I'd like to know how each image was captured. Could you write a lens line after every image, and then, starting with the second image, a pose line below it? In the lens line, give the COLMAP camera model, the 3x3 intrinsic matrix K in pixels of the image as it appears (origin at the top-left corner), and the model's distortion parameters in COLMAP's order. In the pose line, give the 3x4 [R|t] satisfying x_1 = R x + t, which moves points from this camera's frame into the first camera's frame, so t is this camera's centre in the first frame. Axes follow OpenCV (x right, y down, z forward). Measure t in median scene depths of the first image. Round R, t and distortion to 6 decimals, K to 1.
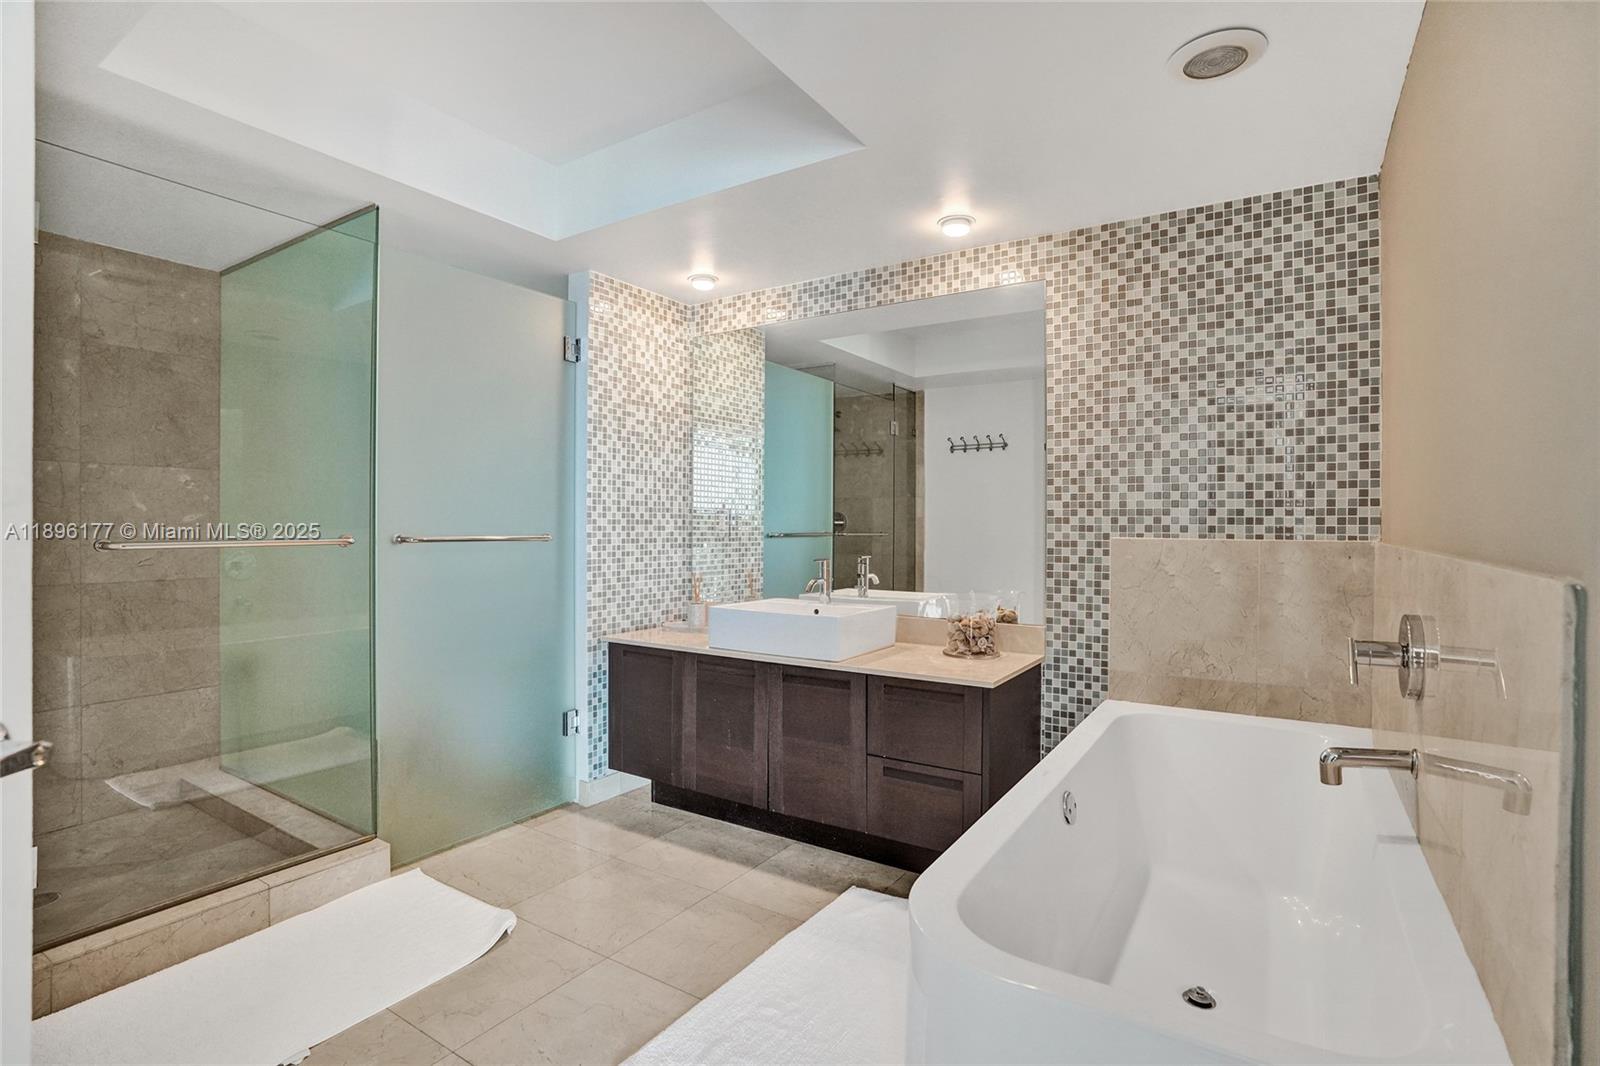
lens RADIAL K [[744.4, 0, 803.0], [0, 744.4, 526.9], [0, 0, 1]] dist [-0.046534, 0.013863]
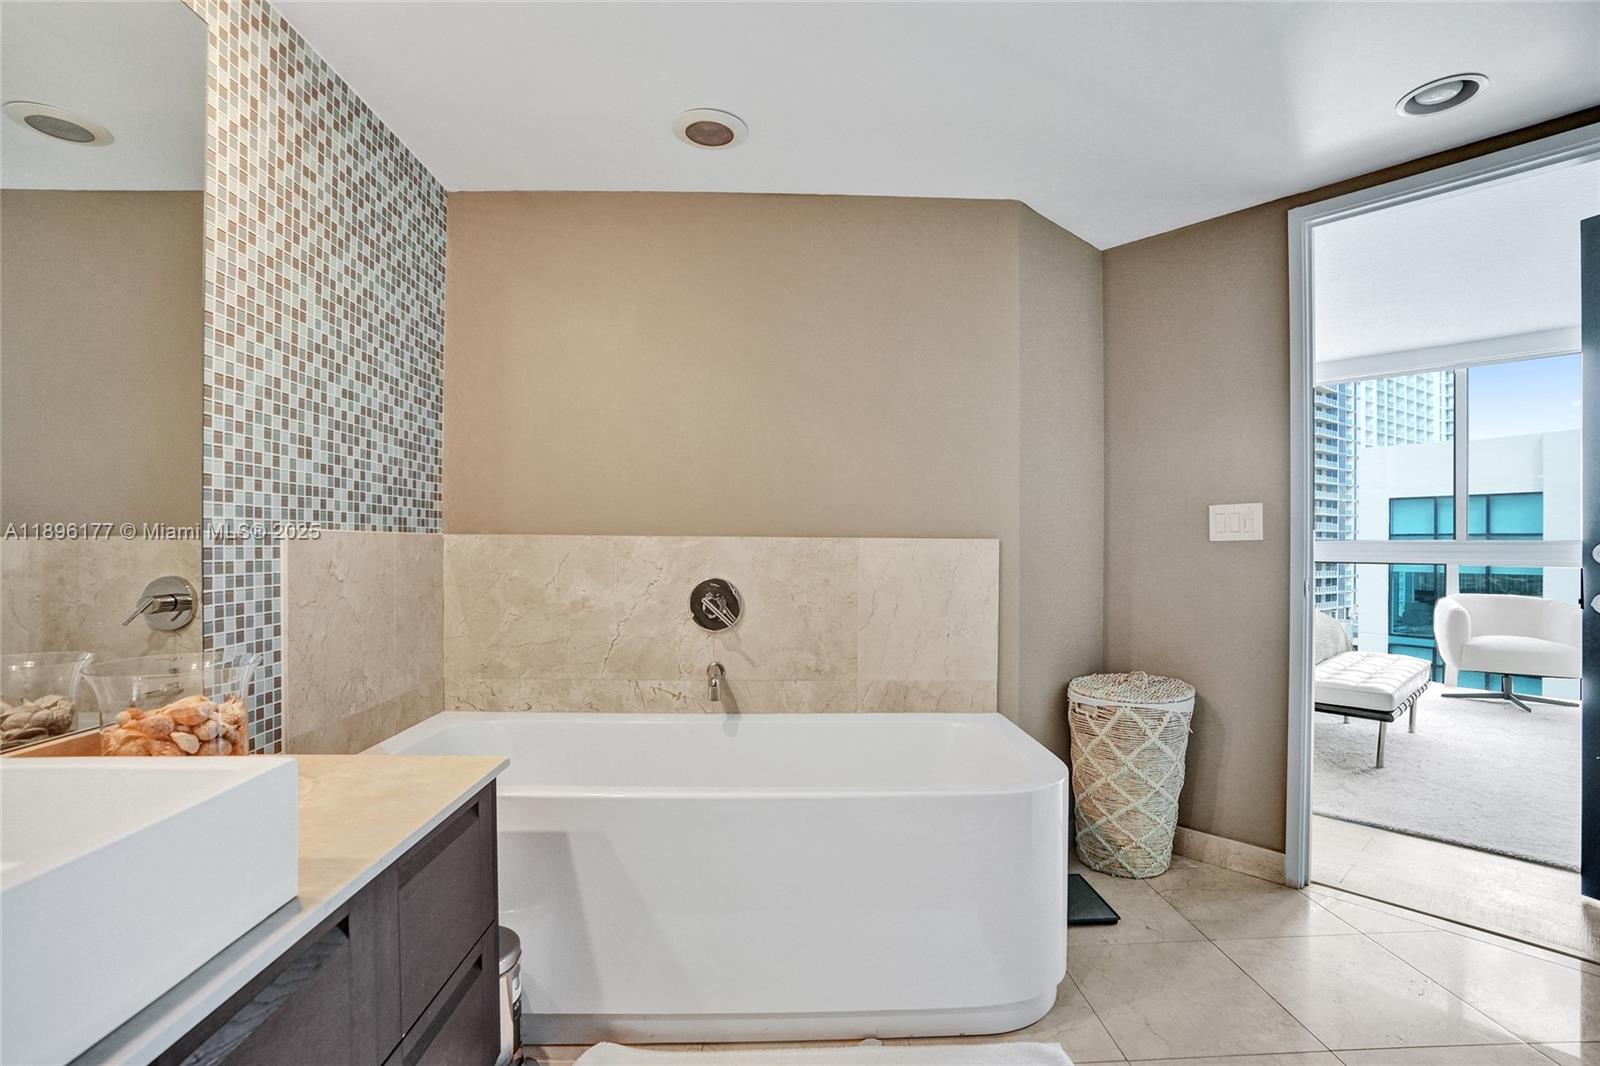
lens RADIAL K [[744.4, 0, 802.5], [0, 744.4, 542.7], [0, 0, 1]] dist [-0.046534, 0.013863]
pose [[-0.560293, -0.004429, 0.828282, -0.335633], [-0.004322, 0.999988, 0.002423, 0.023251], [-0.828283, -0.002222, -0.560306, 0.978470]]
